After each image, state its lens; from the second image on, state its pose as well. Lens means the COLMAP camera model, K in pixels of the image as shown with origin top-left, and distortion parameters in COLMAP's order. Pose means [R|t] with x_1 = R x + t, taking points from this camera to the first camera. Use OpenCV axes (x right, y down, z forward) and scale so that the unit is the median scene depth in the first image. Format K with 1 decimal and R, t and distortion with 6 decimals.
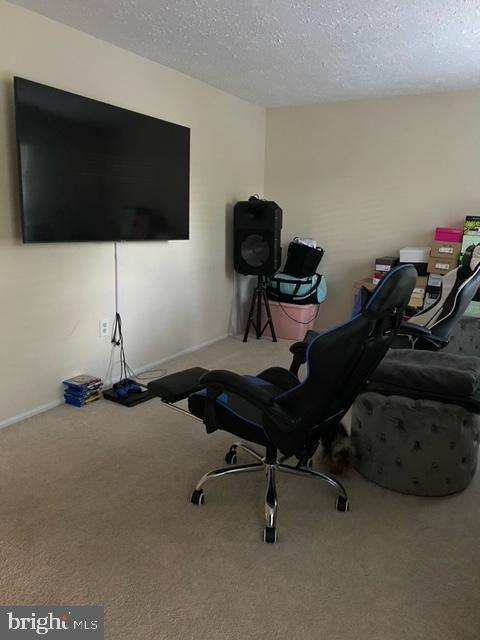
lens RADIAL K [[485.0, 0, 239.4], [0, 485.0, 319.6], [0, 0, 1]] dist [0.039047, -0.053613]
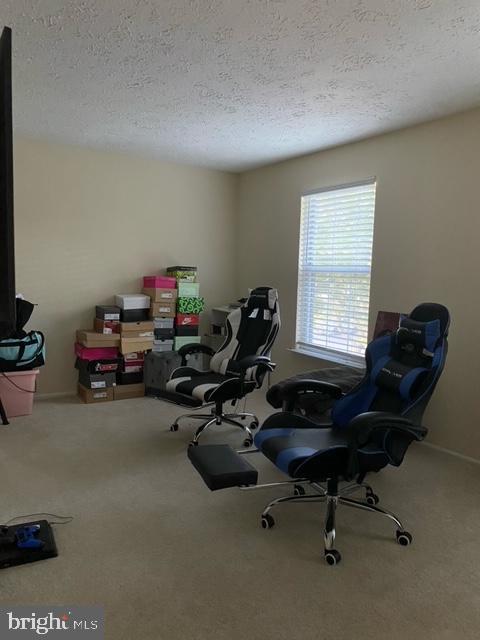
lens RADIAL K [[485.0, 0, 239.9], [0, 485.0, 319.9], [0, 0, 1]] dist [0.039047, -0.053613]
pose [[0.430822, -0.091438, 0.897793, -0.454565], [0.180468, 0.983487, 0.013565, -0.061480], [-0.884208, 0.156179, 0.440209, 0.307907]]
